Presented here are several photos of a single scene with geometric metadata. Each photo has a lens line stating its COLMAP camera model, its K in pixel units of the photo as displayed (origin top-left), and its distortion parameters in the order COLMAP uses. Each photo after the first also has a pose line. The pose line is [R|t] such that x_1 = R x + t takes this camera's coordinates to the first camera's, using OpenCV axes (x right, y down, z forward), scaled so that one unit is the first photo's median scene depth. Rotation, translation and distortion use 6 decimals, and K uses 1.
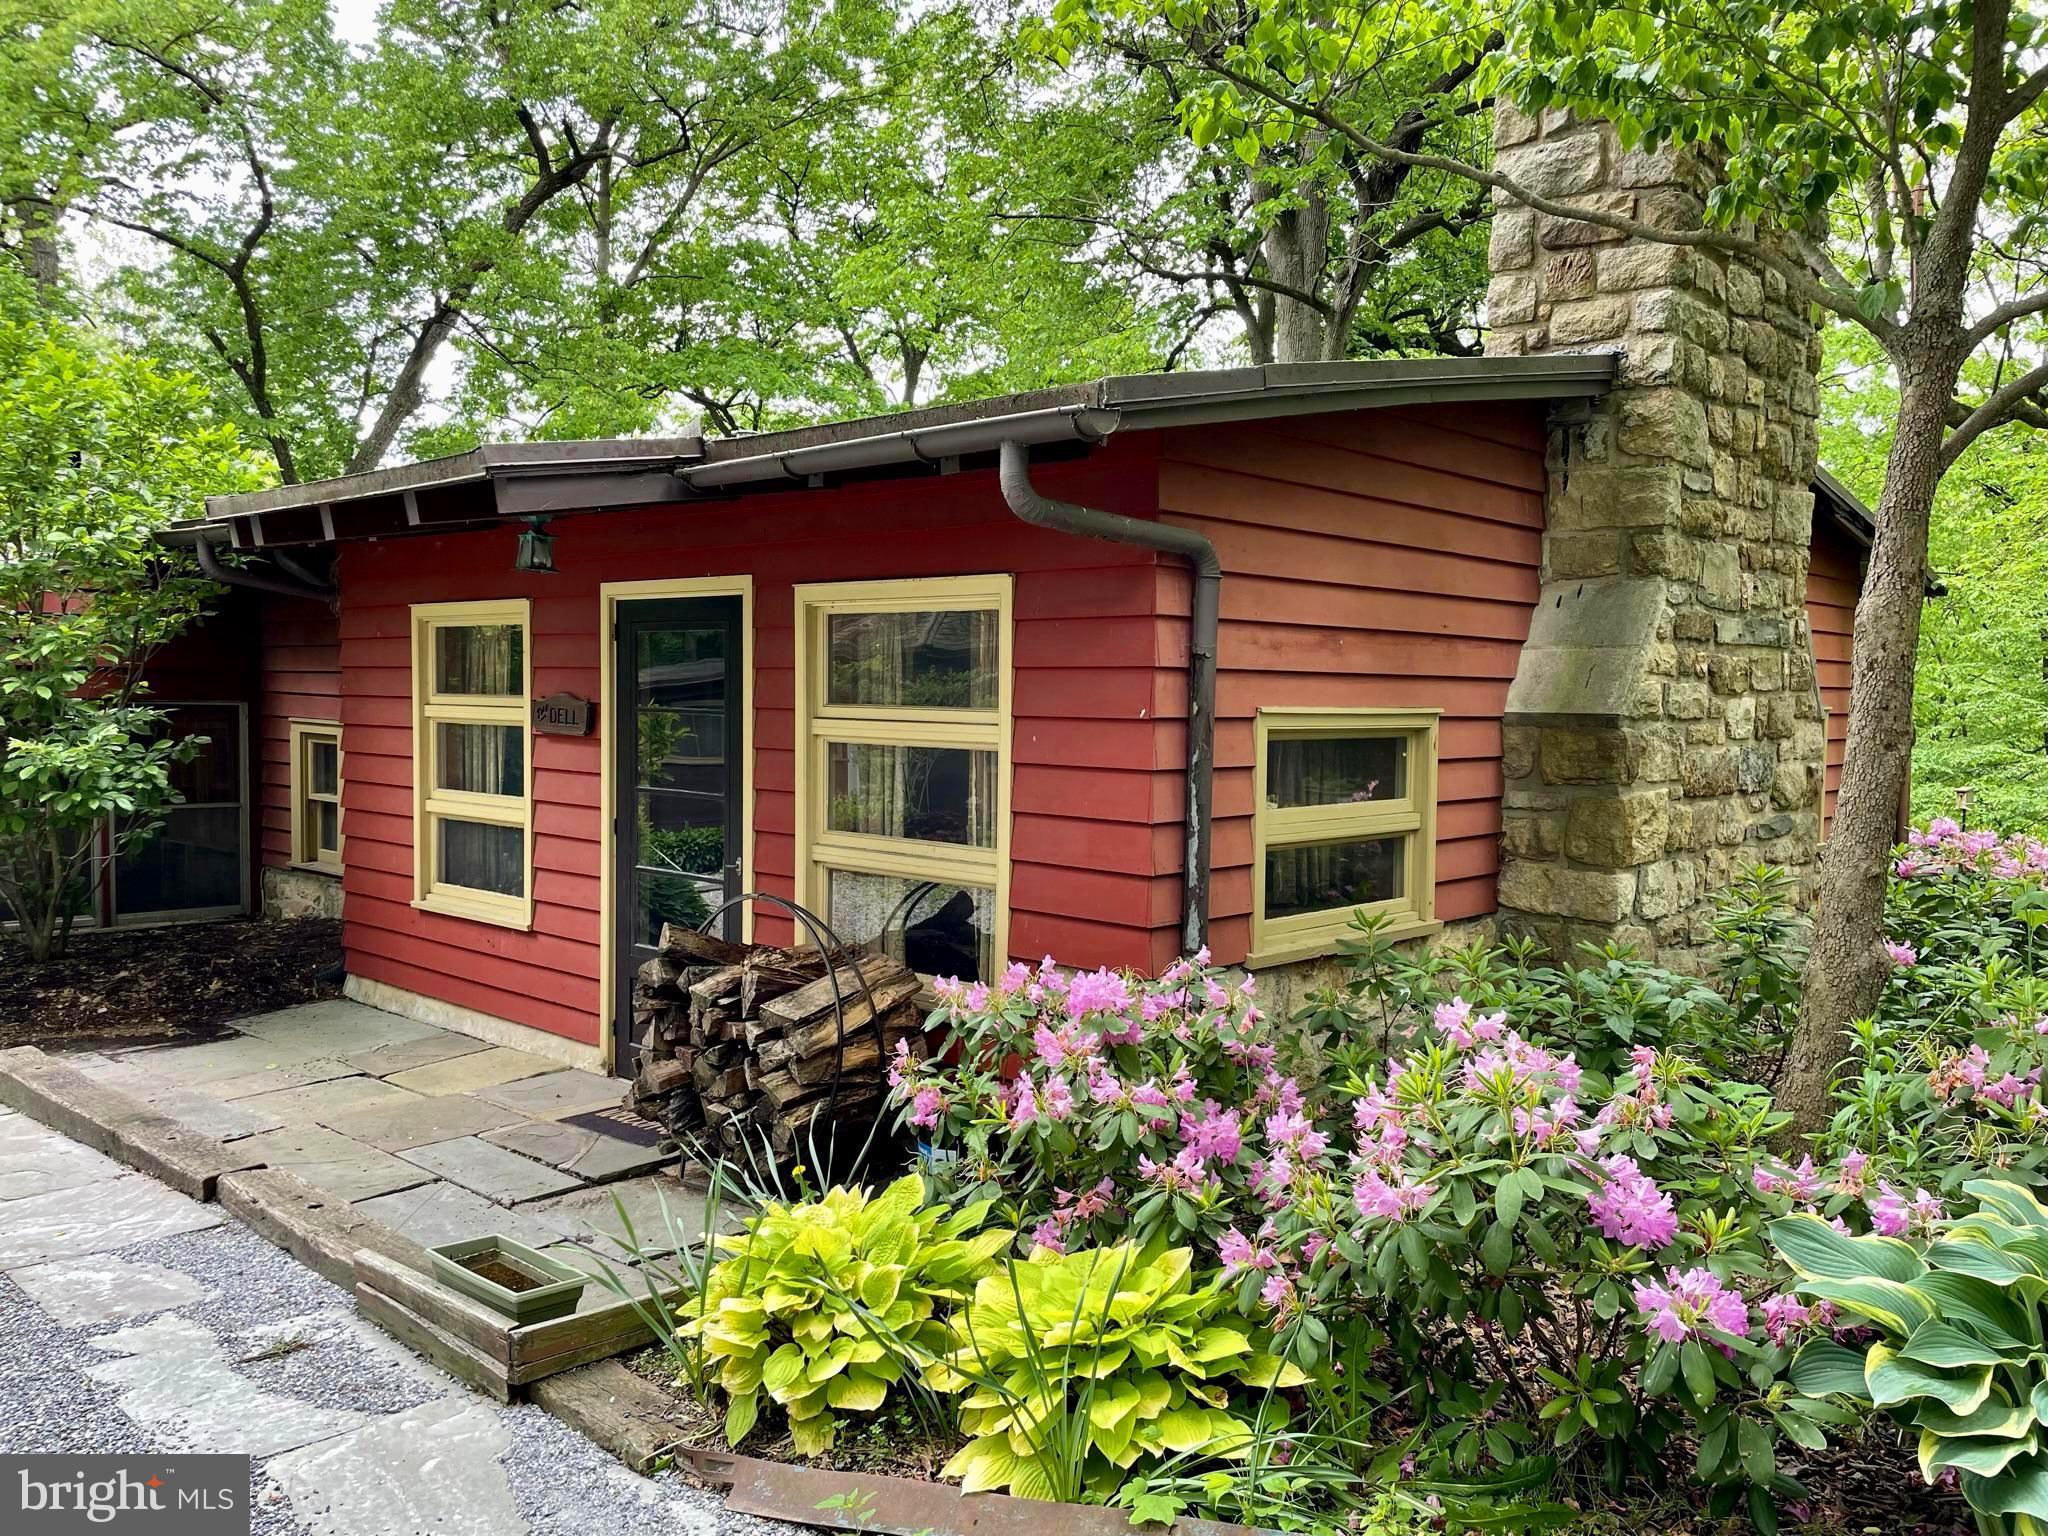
lens RADIAL K [[1562.5, 0, 1024.0], [0, 1562.5, 768.0], [0, 0, 1]] dist [0.084864, -0.083237]
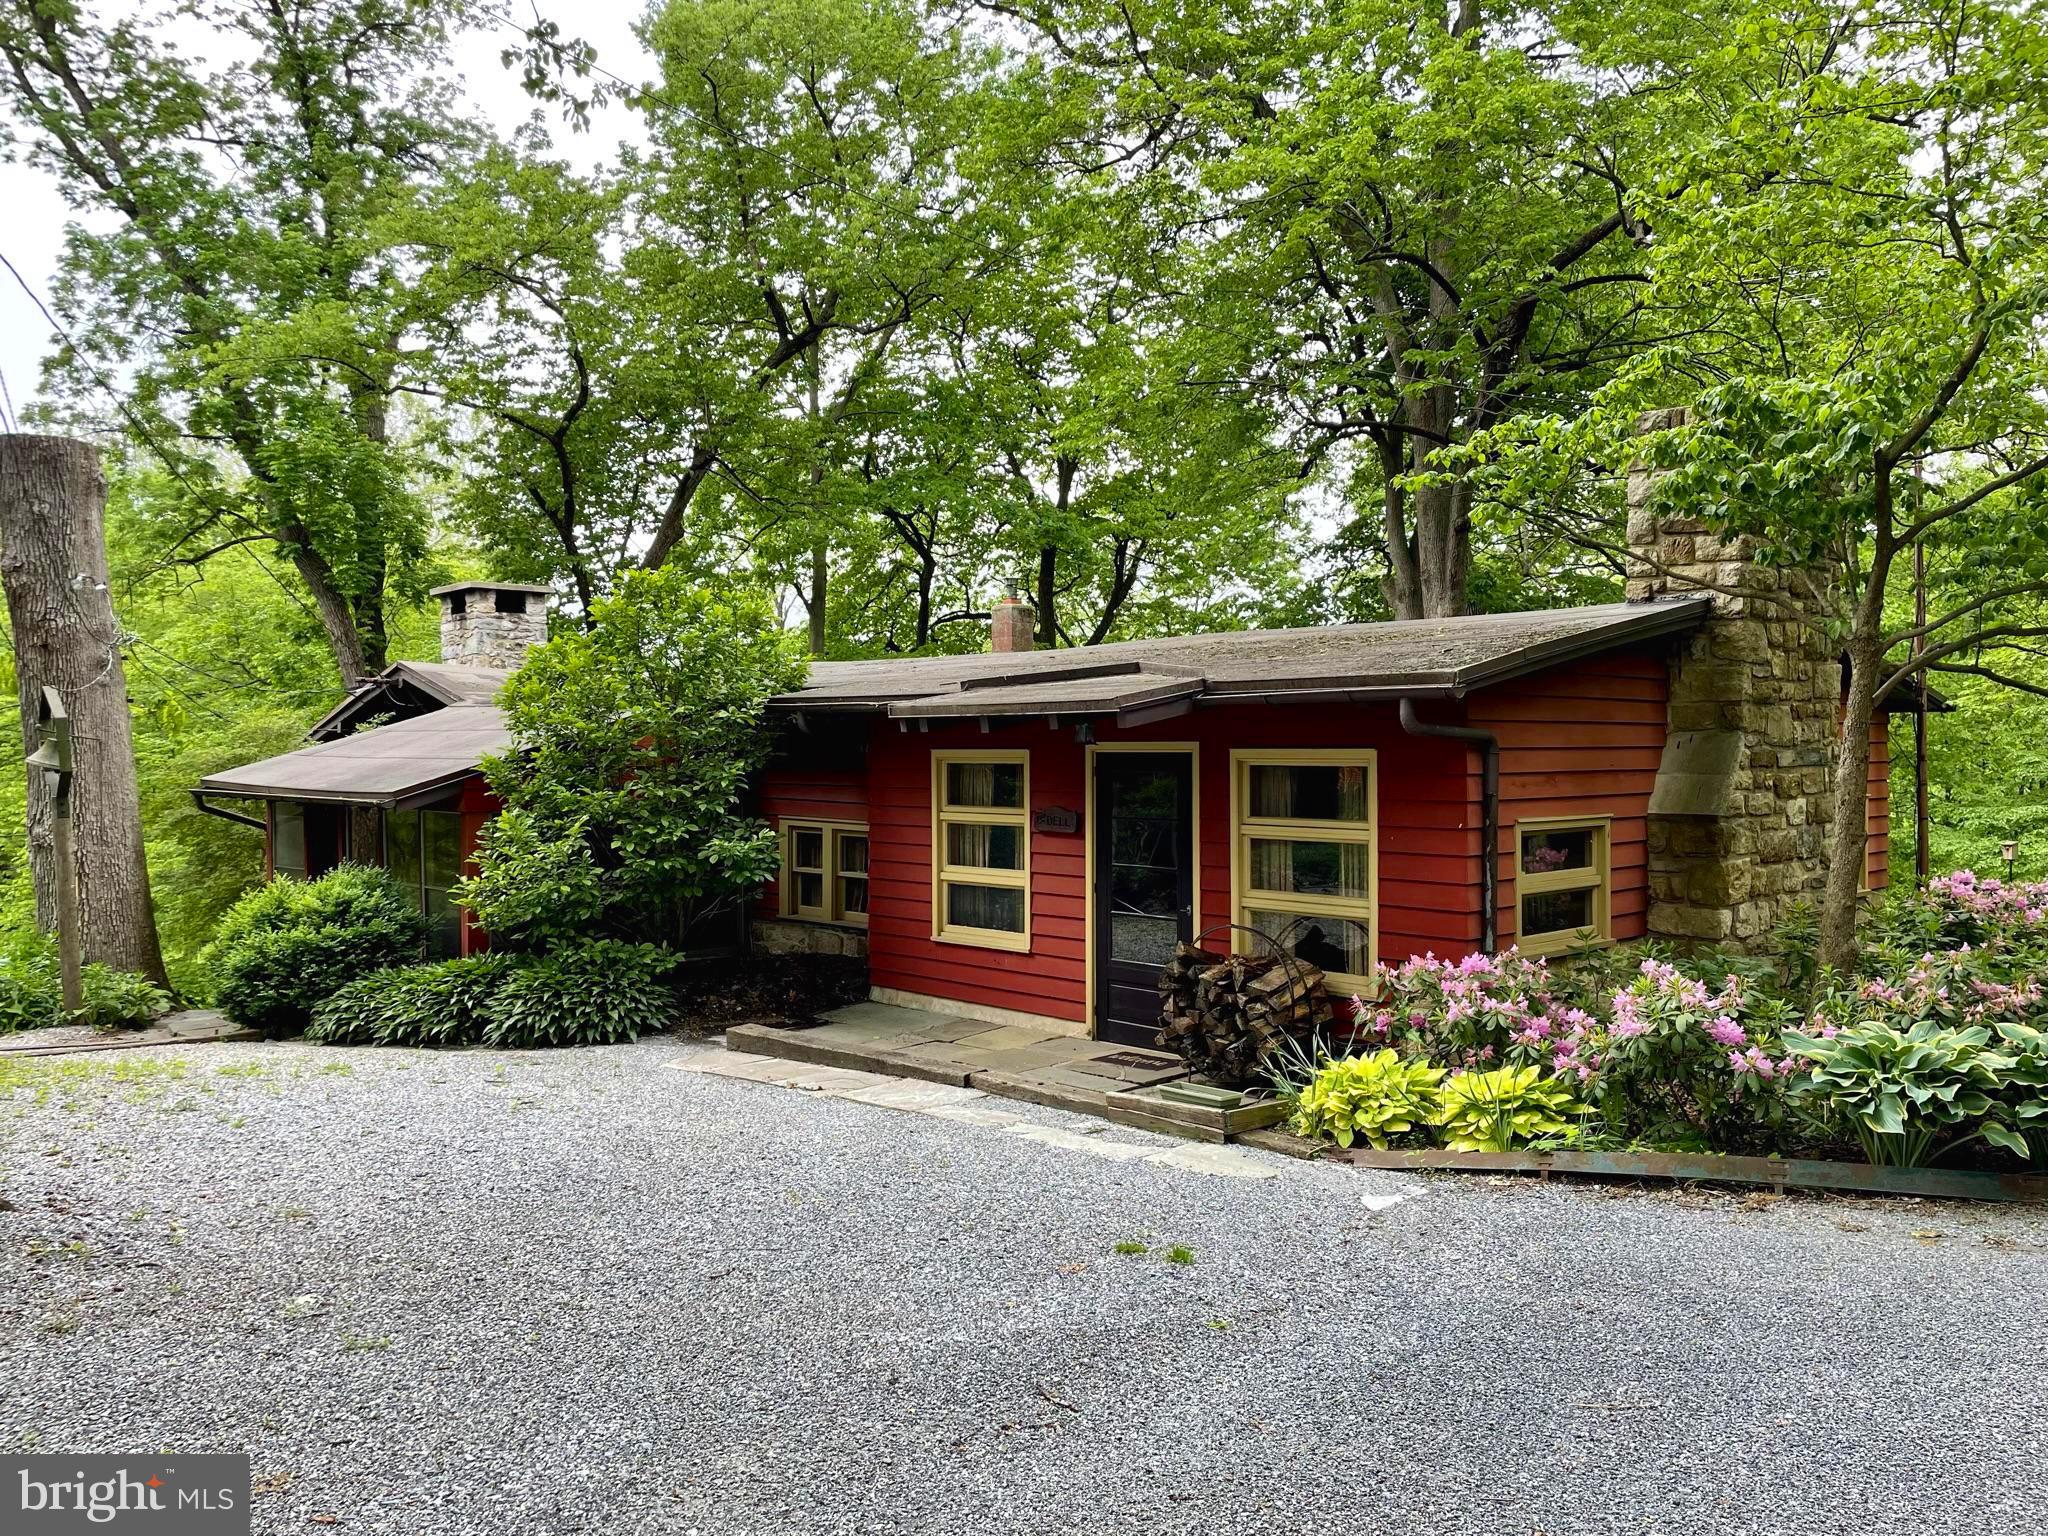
lens RADIAL K [[1525.6, 0, 1055.7], [0, 1525.6, 765.6], [0, 0, 1]] dist [0.097572, -0.115752]
pose [[0.998829, -0.016815, -0.045369, -0.251778], [0.015059, 0.999135, -0.038770, -0.032953], [0.045982, 0.038041, 0.998218, -0.677890]]
